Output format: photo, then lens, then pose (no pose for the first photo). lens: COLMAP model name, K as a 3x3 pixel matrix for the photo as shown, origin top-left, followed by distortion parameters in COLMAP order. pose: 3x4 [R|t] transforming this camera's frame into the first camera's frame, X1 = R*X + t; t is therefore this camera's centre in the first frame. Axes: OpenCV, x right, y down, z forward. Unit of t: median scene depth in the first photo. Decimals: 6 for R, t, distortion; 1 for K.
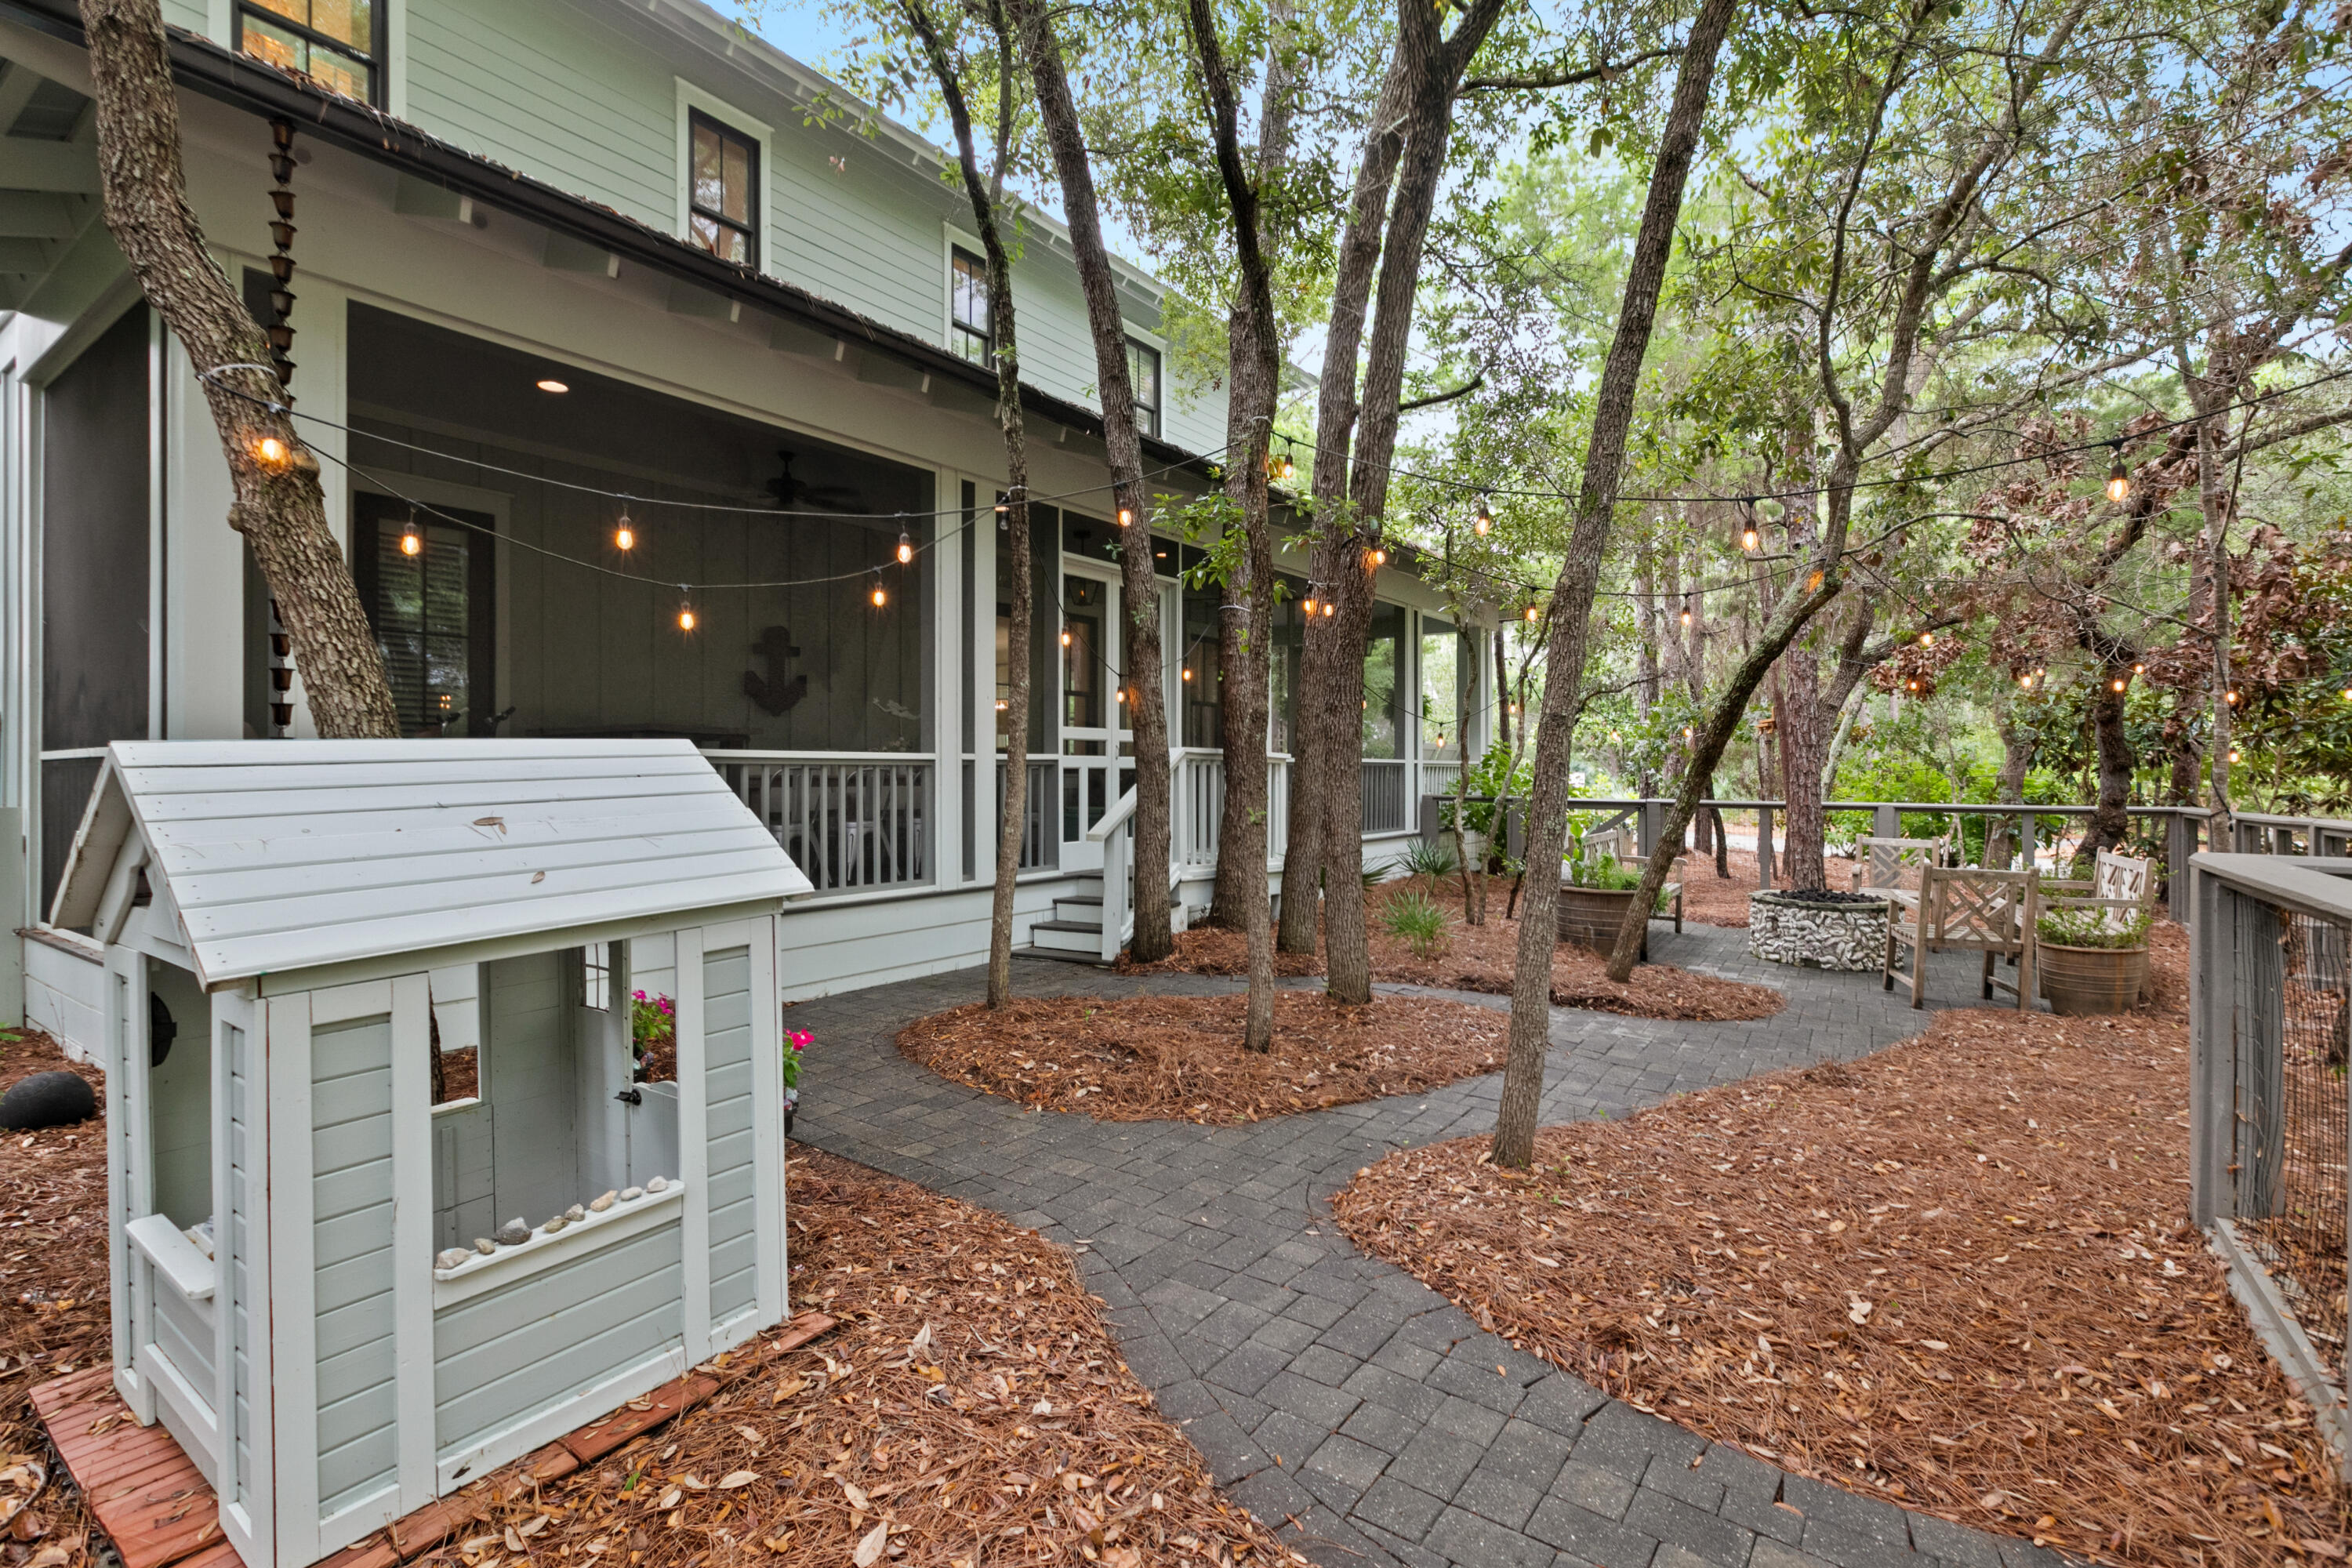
lens RADIAL K [[1115.6, 0, 1169.1], [0, 1115.6, 774.0], [0, 0, 1]] dist [0.009409, -0.000205]
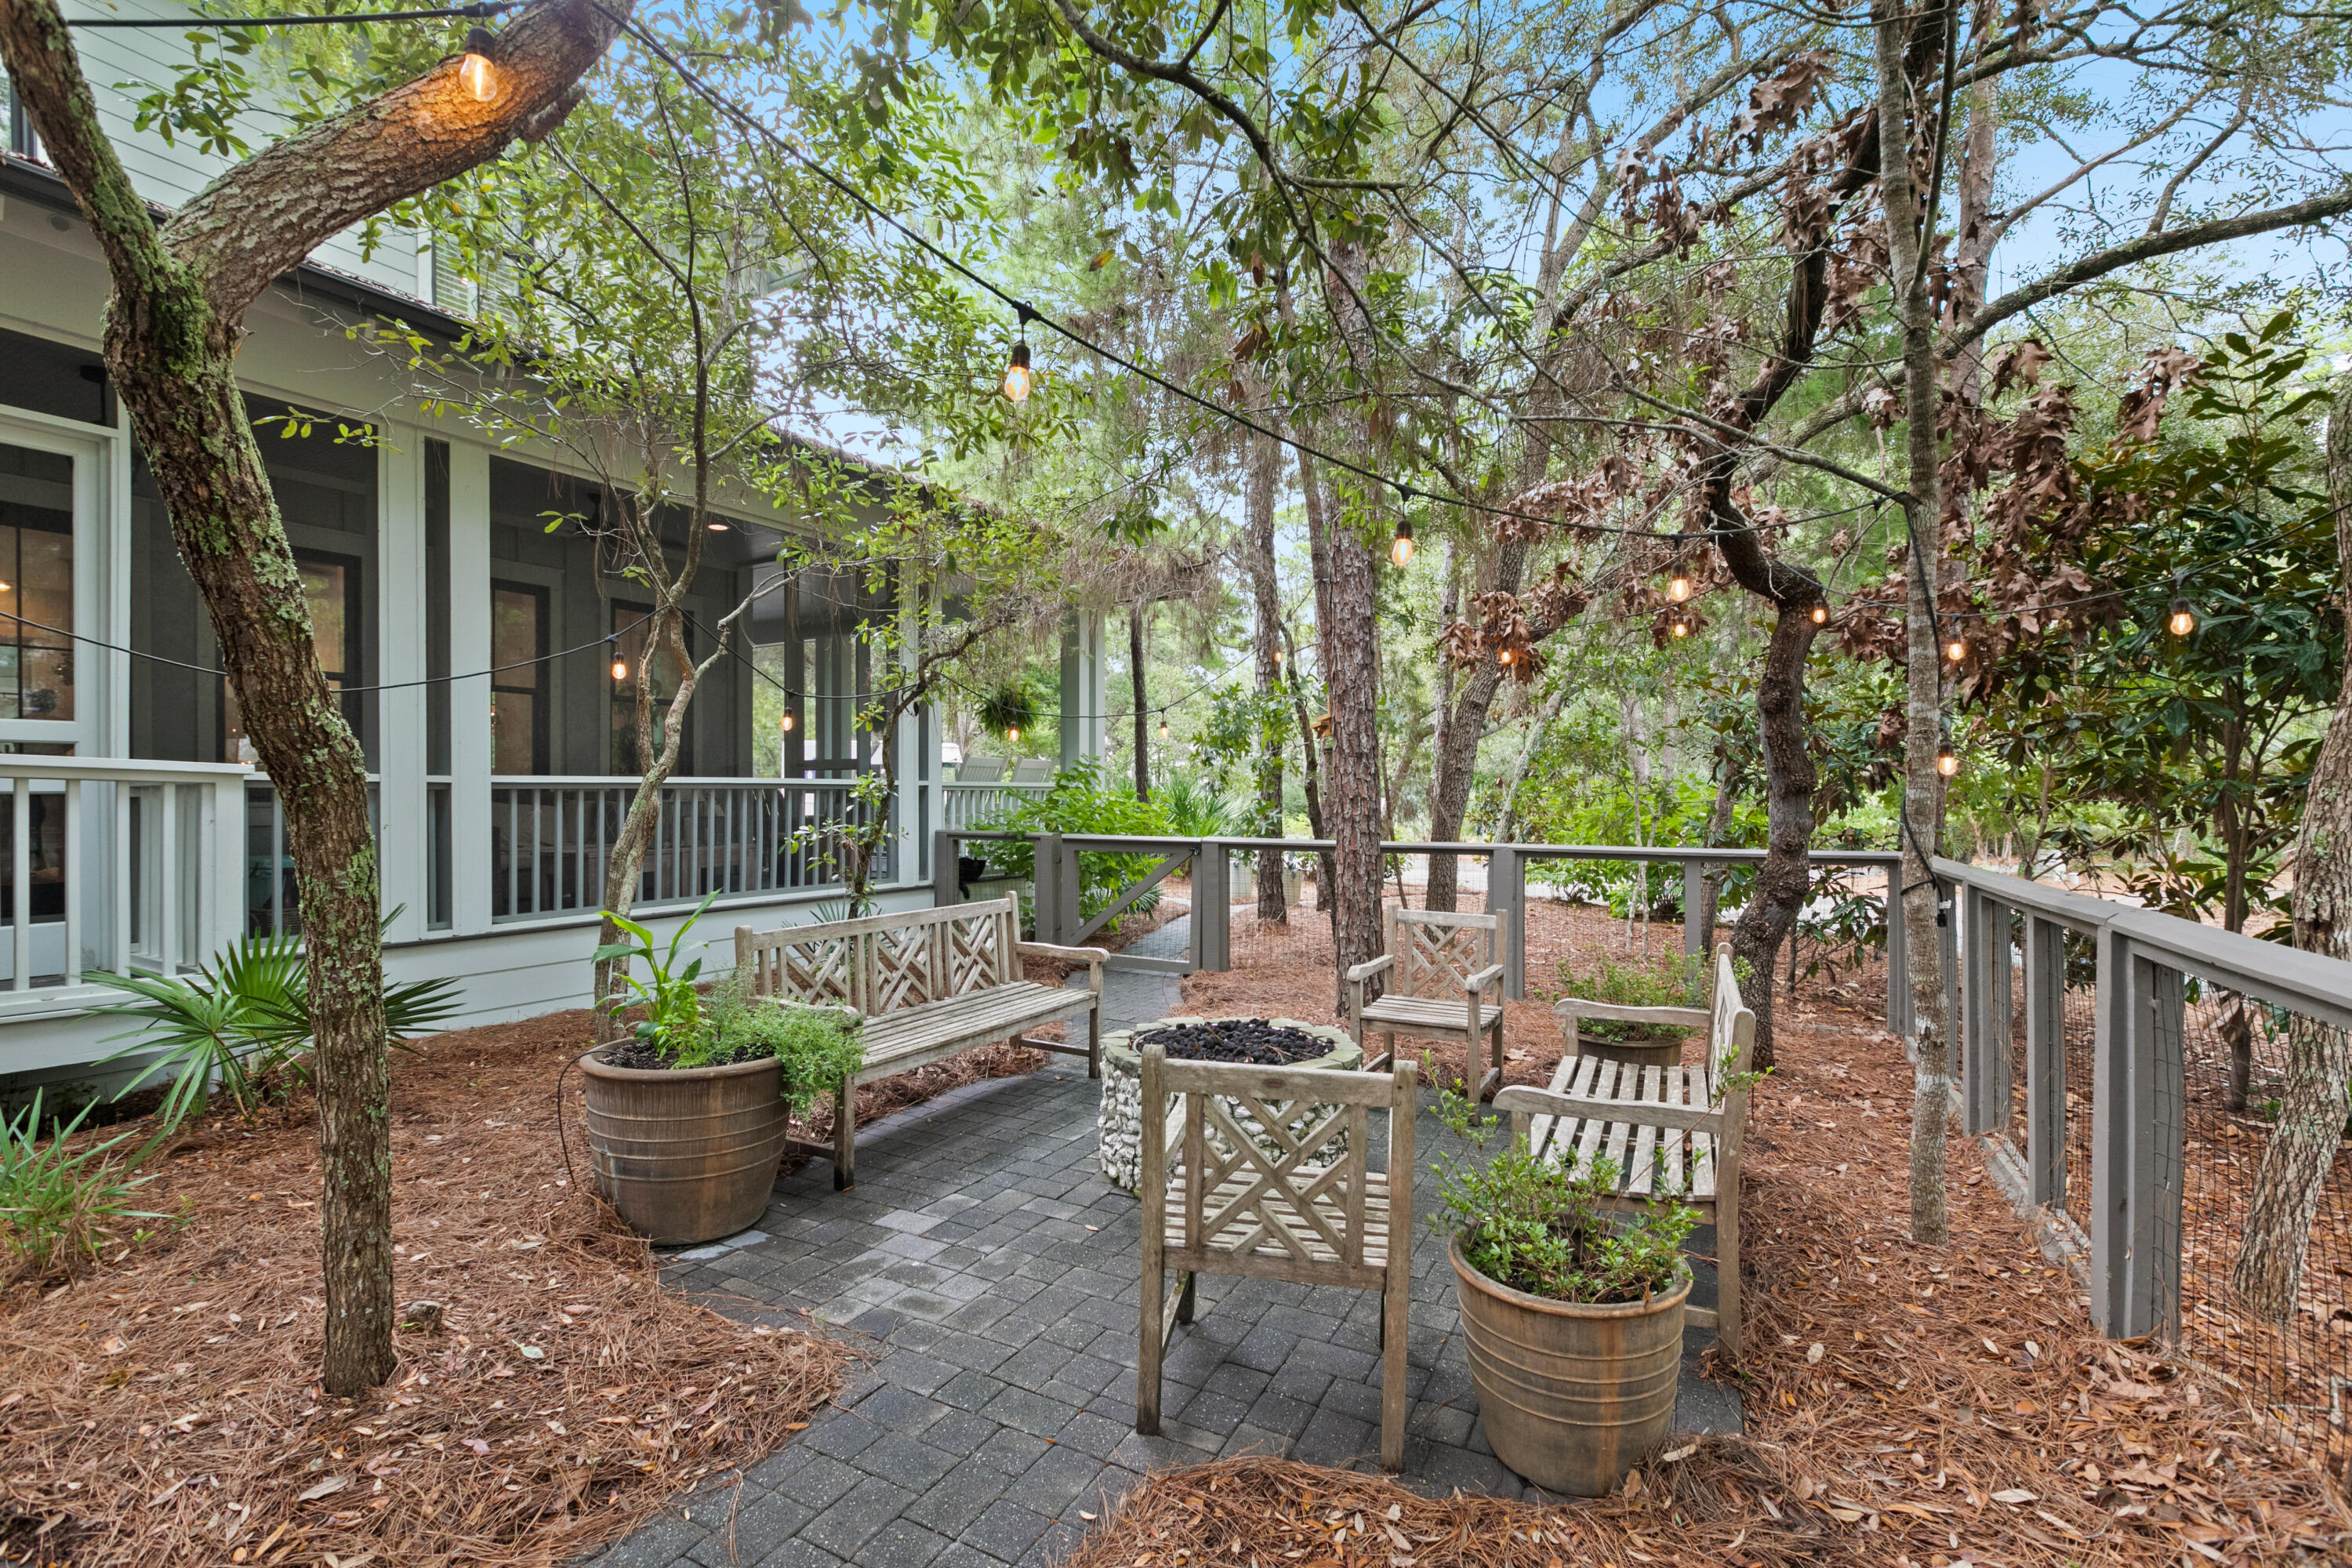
lens RADIAL K [[1115.6, 0, 1157.2], [0, 1115.6, 806.5], [0, 0, 1]] dist [0.009409, -0.000205]
pose [[0.994796, -0.001717, 0.101868, 0.435879], [0.001164, 0.999984, 0.005486, -0.000082], [-0.101876, -0.005338, 0.994783, 0.434788]]
